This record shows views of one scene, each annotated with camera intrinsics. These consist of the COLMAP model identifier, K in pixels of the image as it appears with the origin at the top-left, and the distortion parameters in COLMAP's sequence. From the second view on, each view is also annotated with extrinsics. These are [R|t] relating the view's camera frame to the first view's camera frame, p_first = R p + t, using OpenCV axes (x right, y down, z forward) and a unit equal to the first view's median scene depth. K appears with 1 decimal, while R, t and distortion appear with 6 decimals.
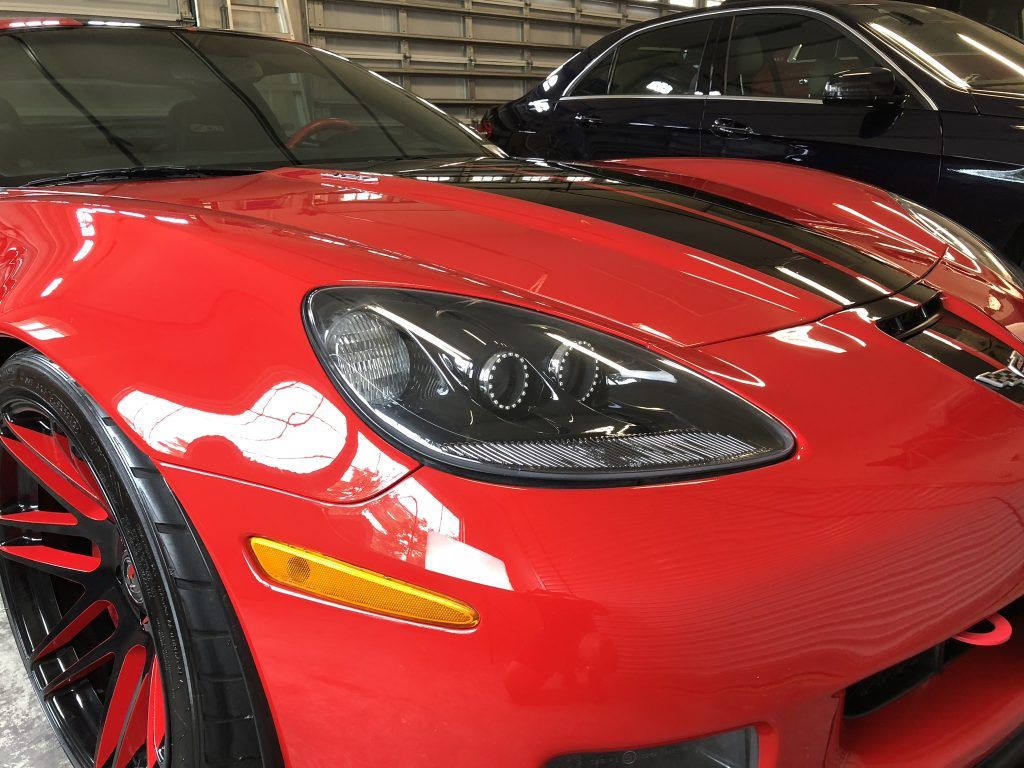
lens RADIAL K [[846.6, 0, 507.1], [0, 846.6, 378.2], [0, 0, 1]] dist [0.004857, 0.008975]
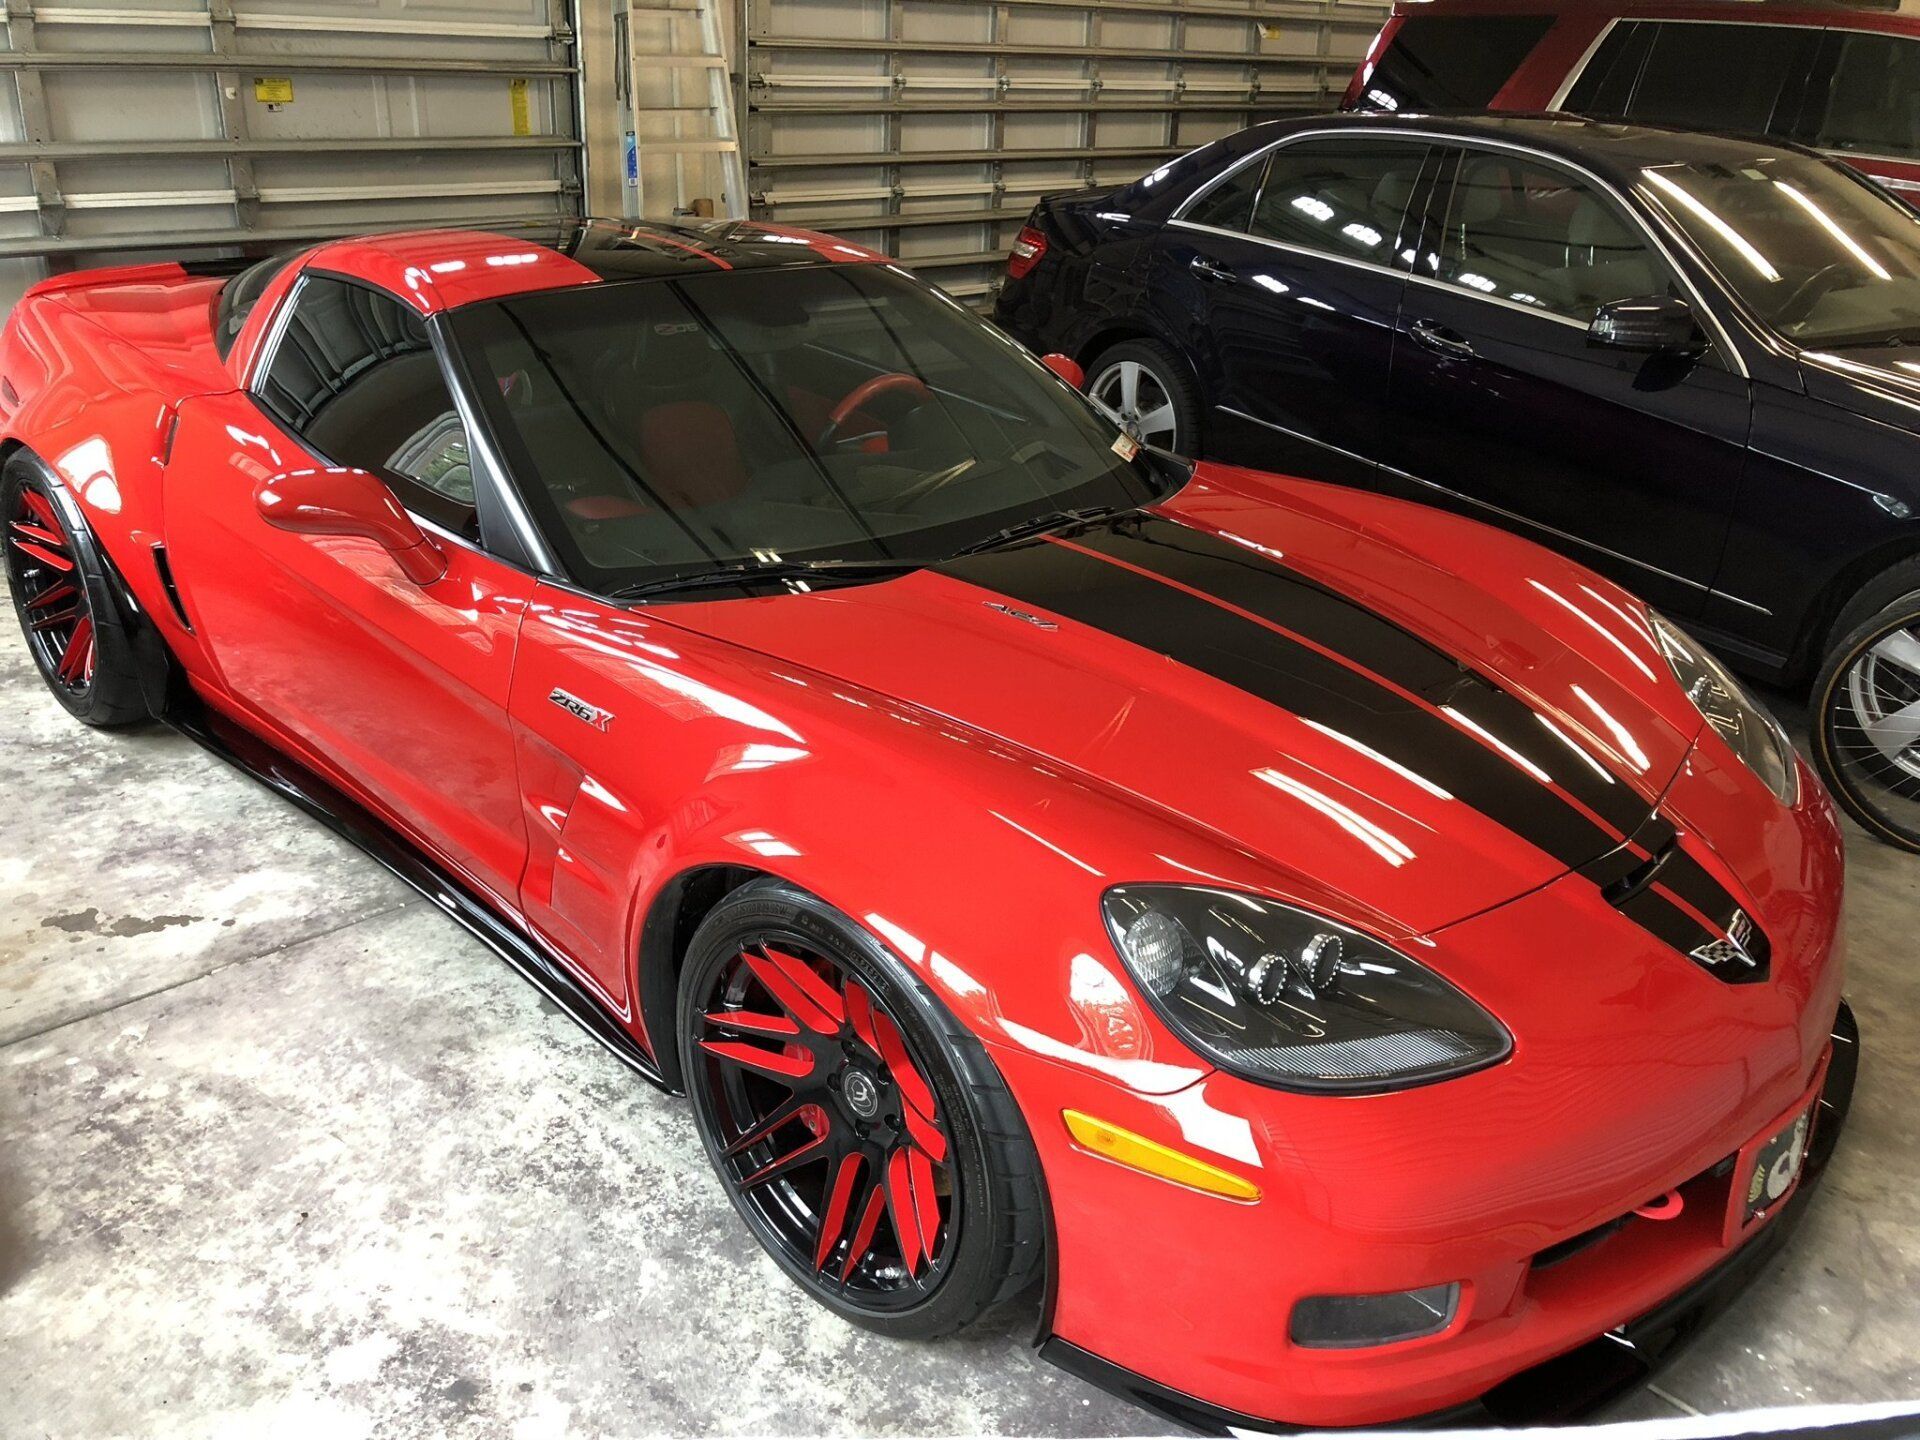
lens RADIAL K [[1587.4, 0, 956.6], [0, 1587.4, 705.9], [0, 0, 1]] dist [0.004857, 0.008975]
pose [[0.997922, 0.063020, 0.013437, -0.343420], [-0.064164, 0.991010, 0.117394, -0.423939], [-0.005918, -0.118012, 0.992995, -0.789432]]
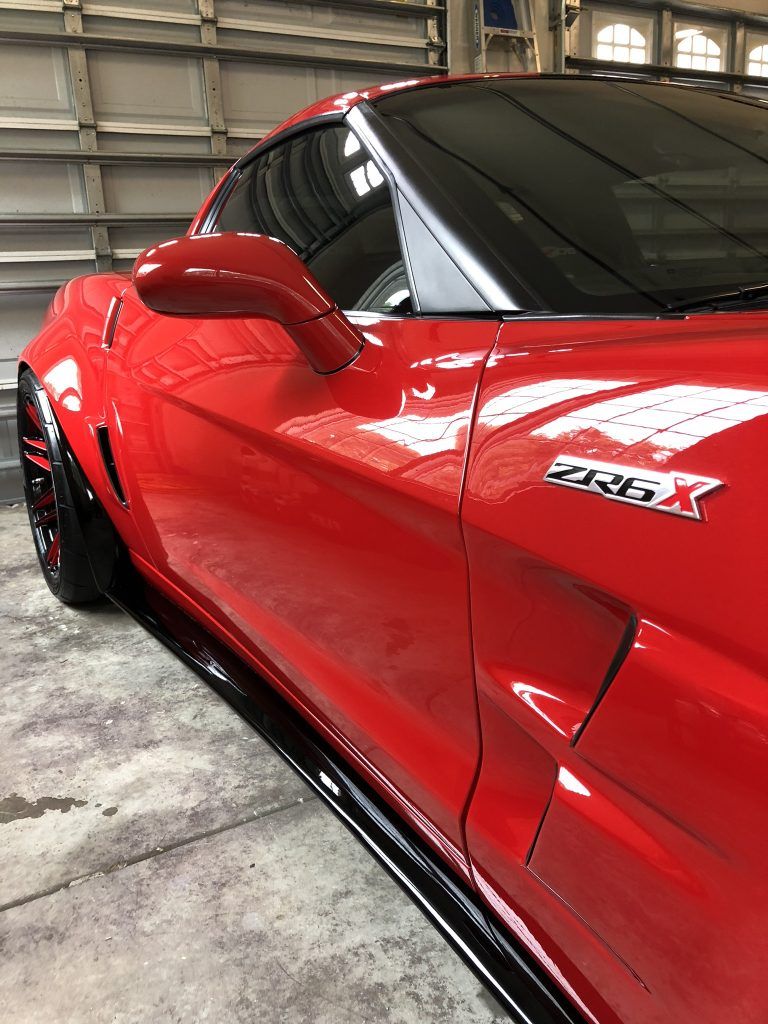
lens RADIAL K [[846.6, 0, 386.2], [0, 846.6, 506.5], [0, 0, 1]] dist [0.004857, 0.008975]
pose [[0.964502, 0.042416, -0.260648, -0.790850], [-0.048765, 0.998649, -0.017938, -0.127466], [0.259536, 0.030012, 0.965267, 0.647373]]
